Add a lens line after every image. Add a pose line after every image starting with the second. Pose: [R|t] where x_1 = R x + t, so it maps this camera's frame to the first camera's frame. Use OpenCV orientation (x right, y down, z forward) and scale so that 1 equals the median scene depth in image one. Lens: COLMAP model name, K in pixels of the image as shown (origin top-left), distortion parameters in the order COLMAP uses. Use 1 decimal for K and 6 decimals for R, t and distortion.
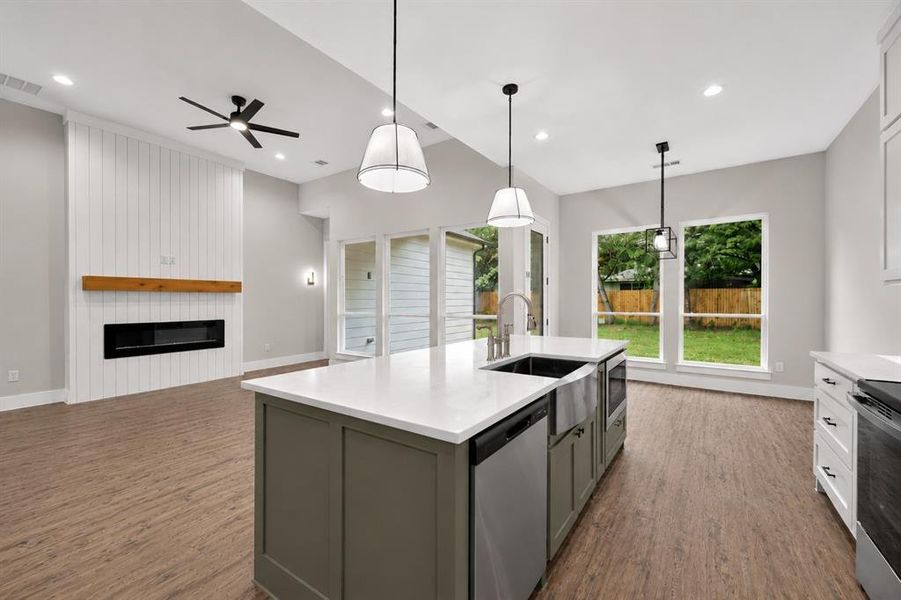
lens RADIAL K [[370.5, 0, 447.2], [0, 370.5, 302.6], [0, 0, 1]] dist [-0.002786, 0.000670]
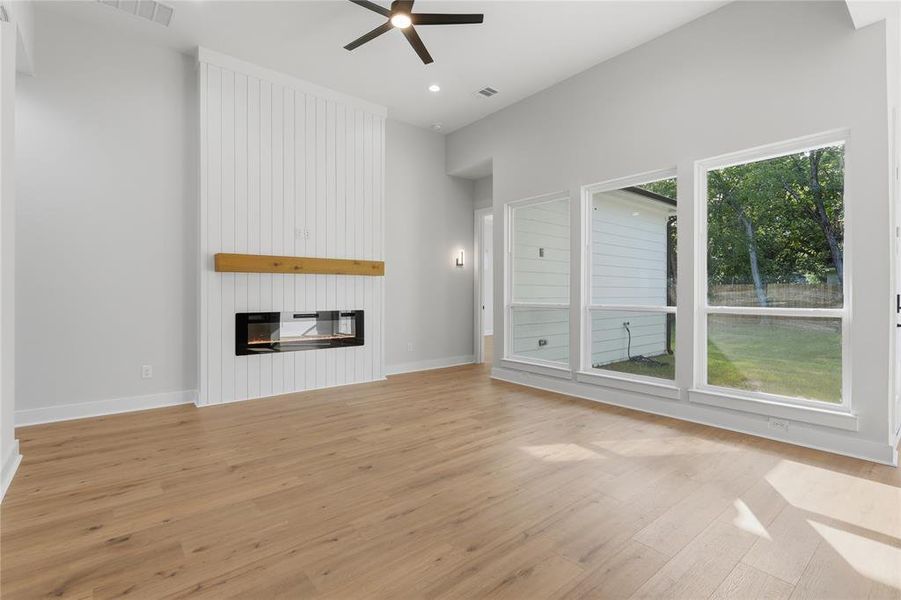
lens RADIAL K [[417.5, 0, 447.5], [0, 417.5, 297.4], [0, 0, 1]] dist [-0.000217, 0.000011]
pose [[0.961124, 0.005466, -0.276063, -0.238282], [-0.006332, 0.999977, -0.002246, 0.024815], [0.276045, 0.003907, 0.961137, 0.258706]]
